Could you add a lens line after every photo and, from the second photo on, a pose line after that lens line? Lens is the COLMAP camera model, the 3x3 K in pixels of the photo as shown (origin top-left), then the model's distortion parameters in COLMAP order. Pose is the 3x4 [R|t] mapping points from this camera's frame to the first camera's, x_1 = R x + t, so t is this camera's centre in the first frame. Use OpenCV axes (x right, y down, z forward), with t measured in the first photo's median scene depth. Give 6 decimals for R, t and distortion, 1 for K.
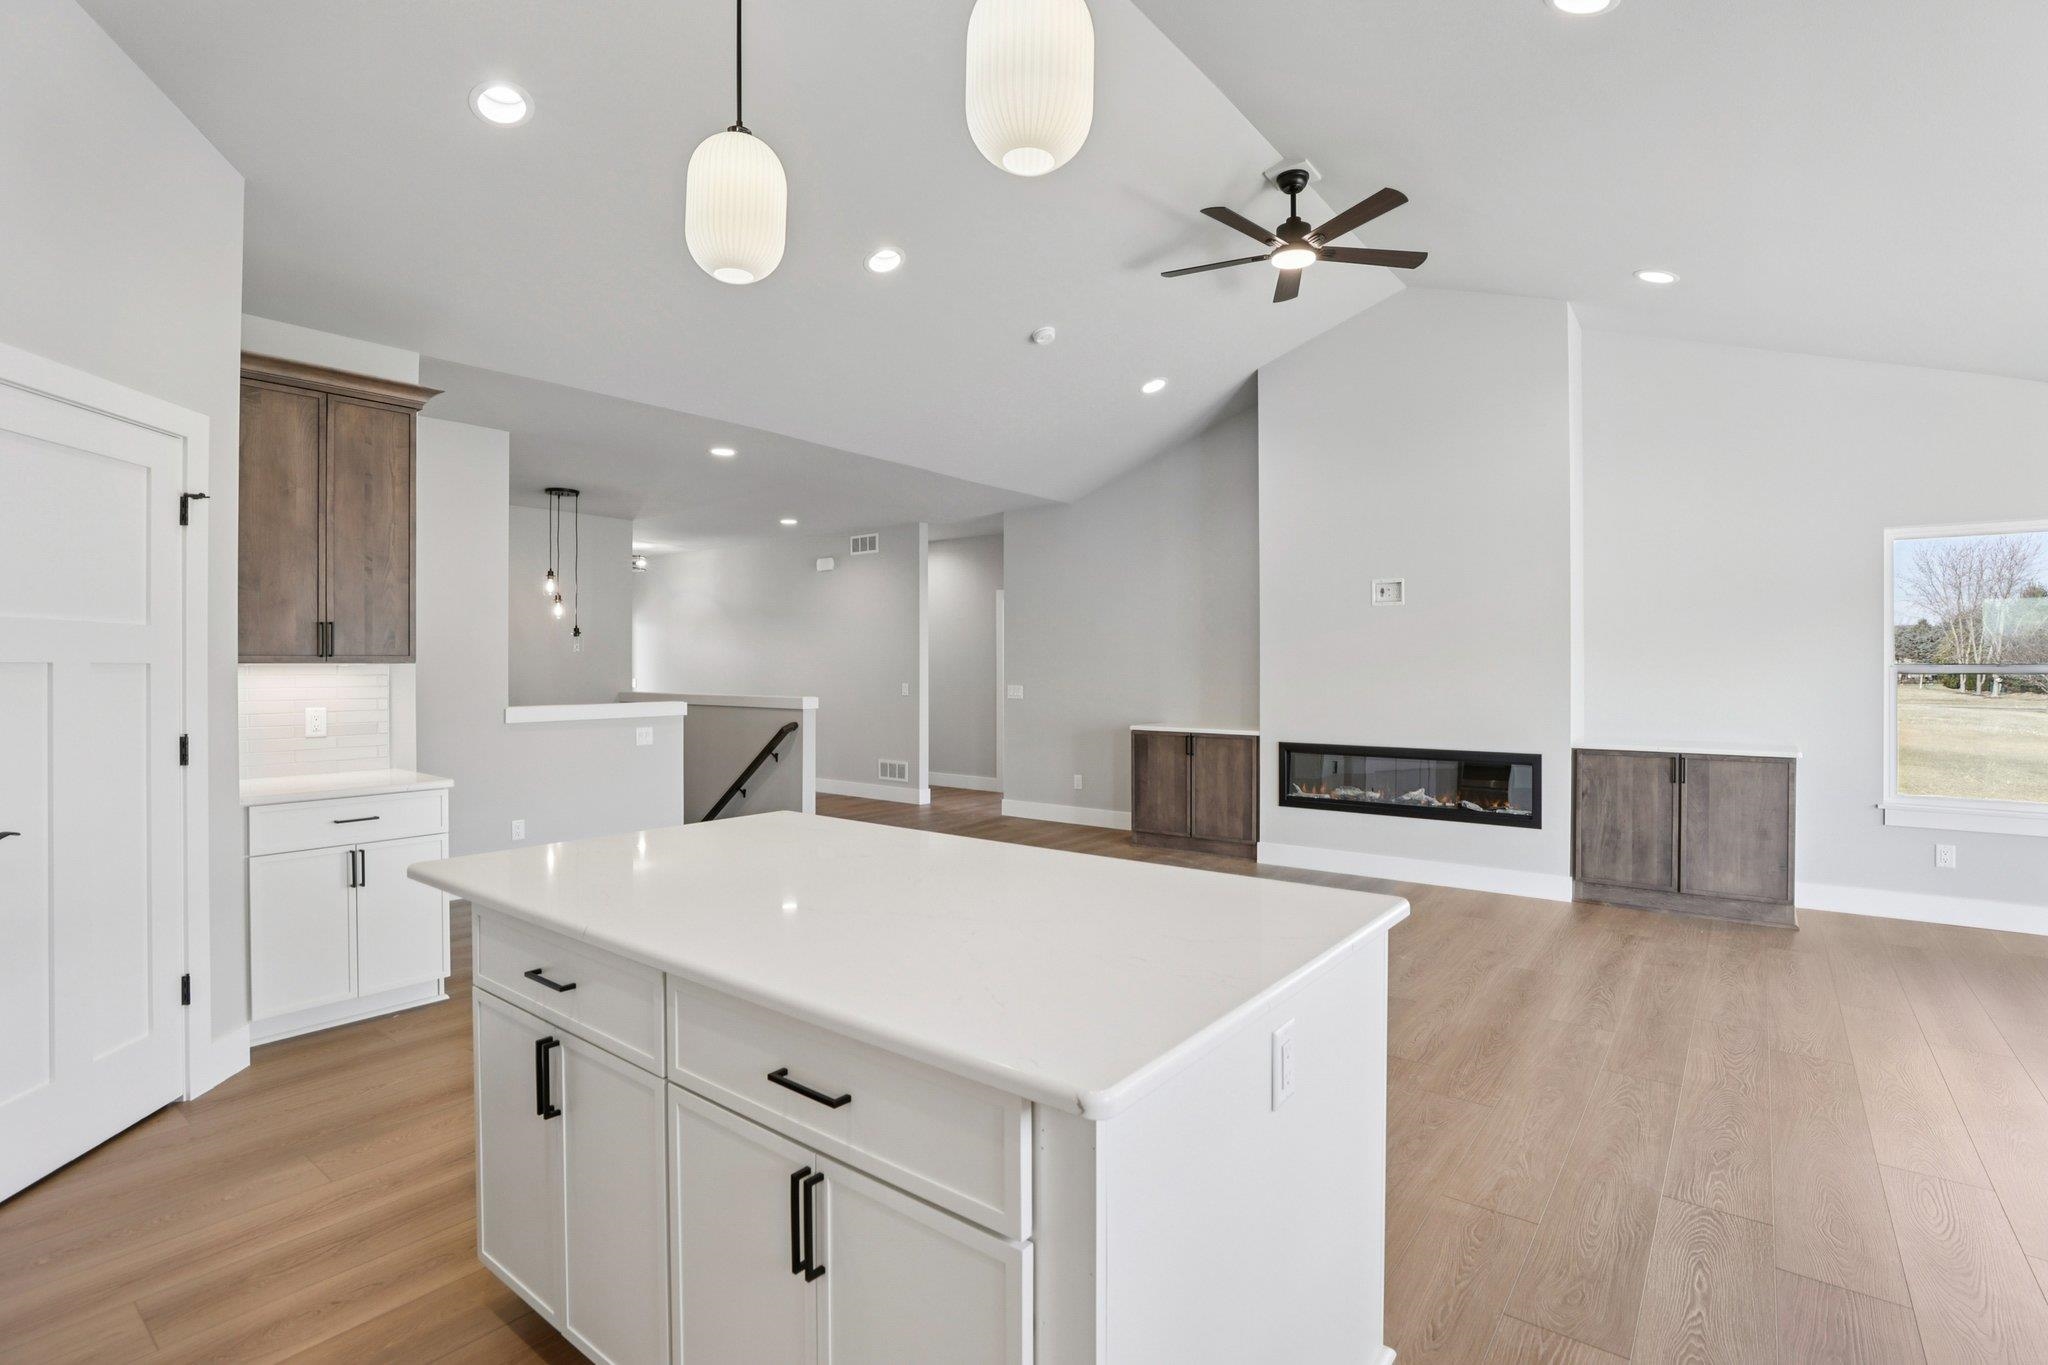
lens RADIAL K [[960.7, 0, 1014.9], [0, 960.7, 664.3], [0, 0, 1]] dist [-0.042241, 0.011593]
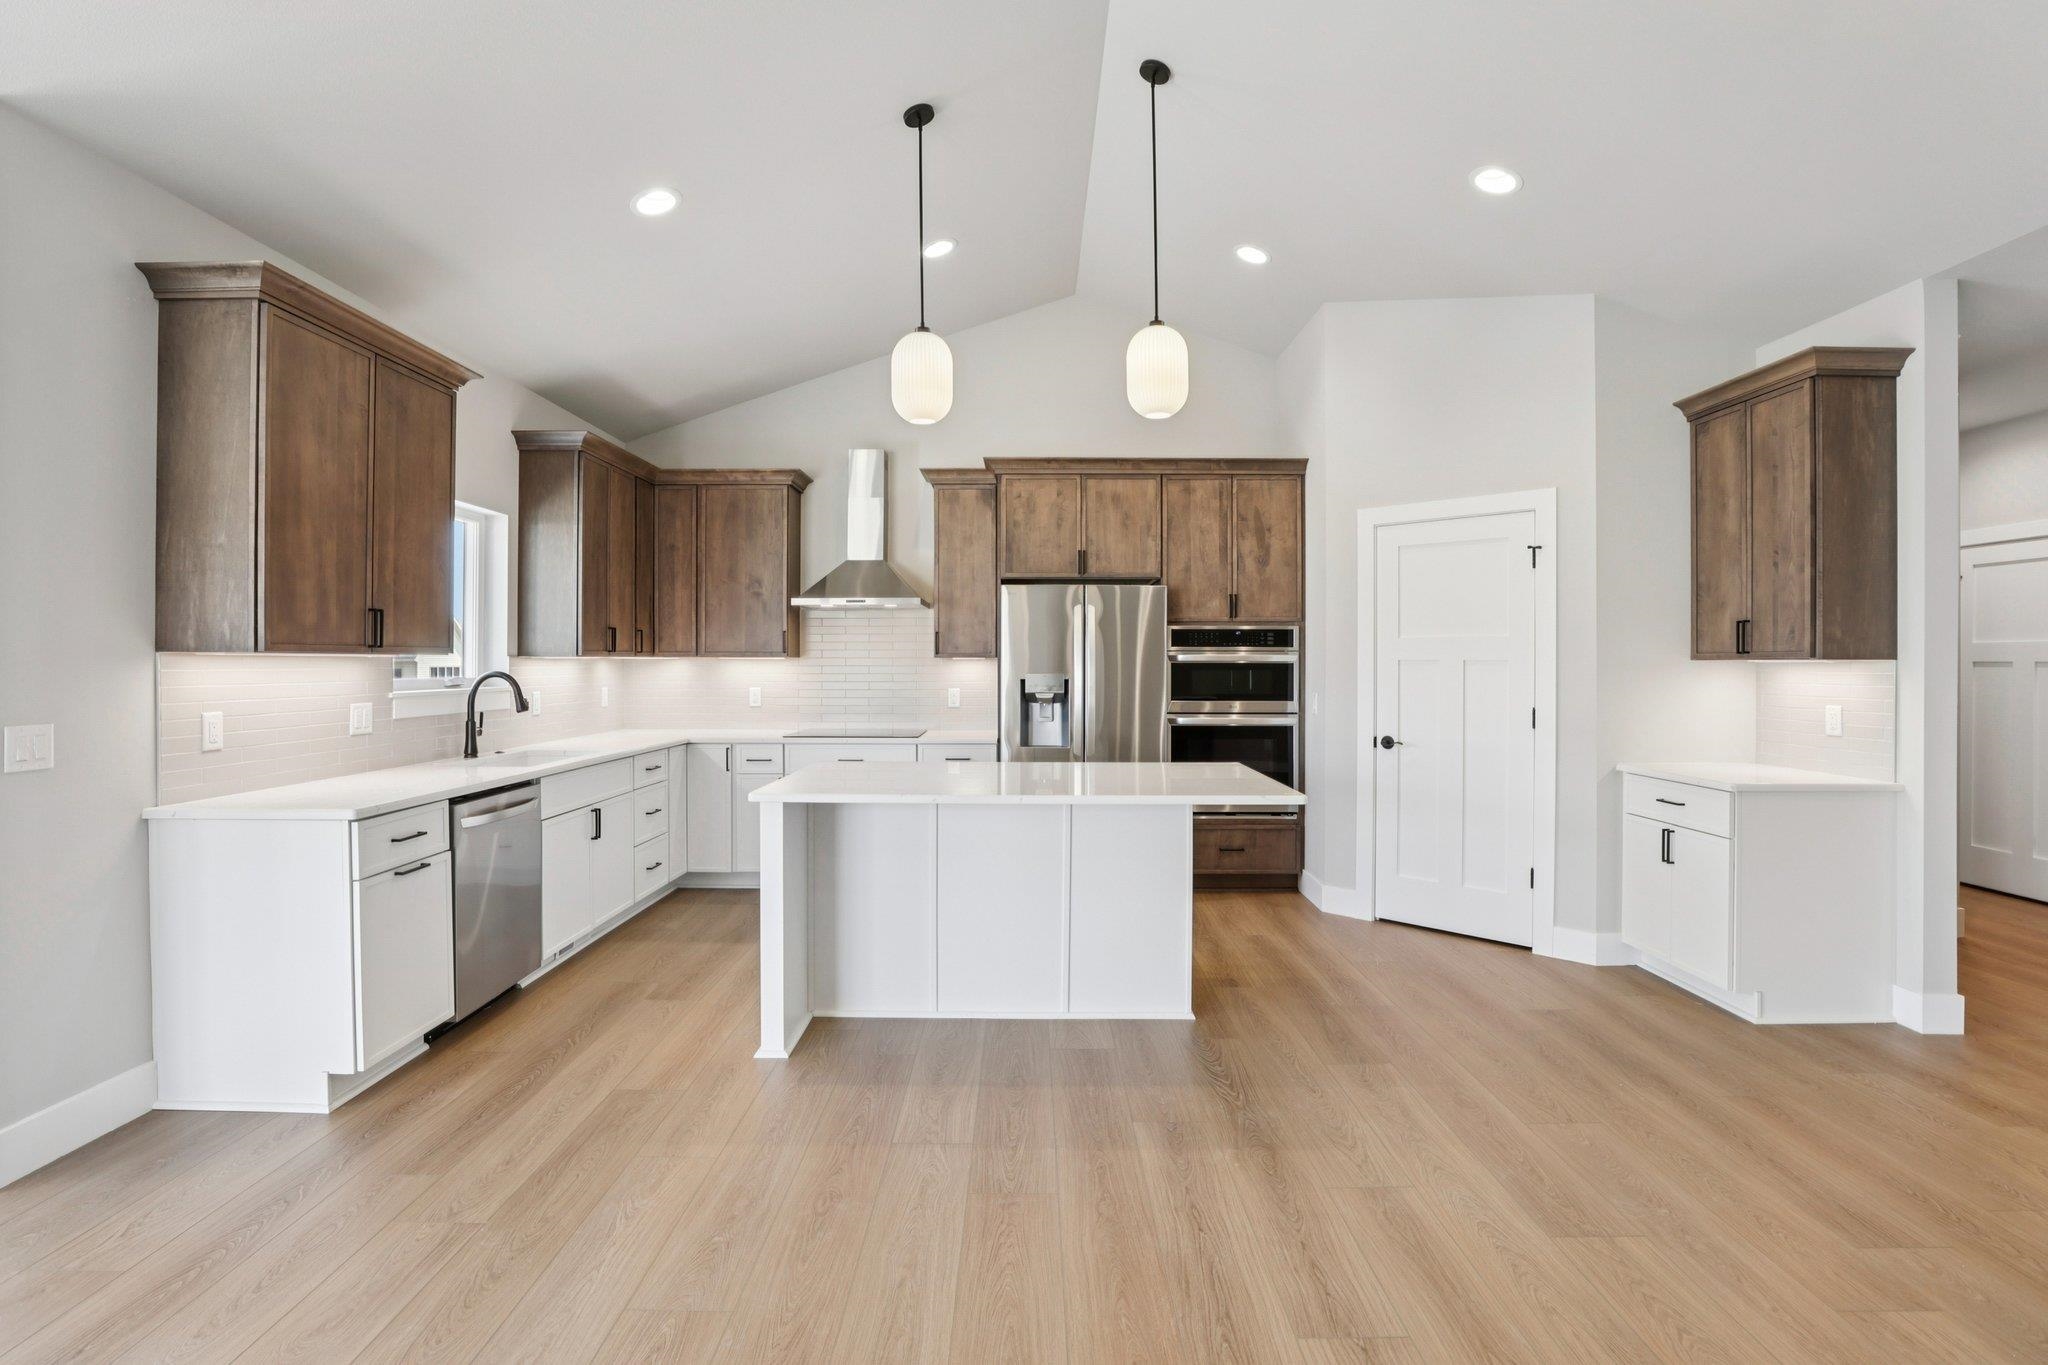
lens RADIAL K [[960.7, 0, 1014.9], [0, 960.7, 664.3], [0, 0, 1]] dist [-0.042241, 0.011593]
pose [[-0.796398, 0.001398, -0.604772, 0.553318], [0.001218, 0.999999, 0.000707, 0.002042], [0.604772, -0.000174, -0.796399, 1.363883]]
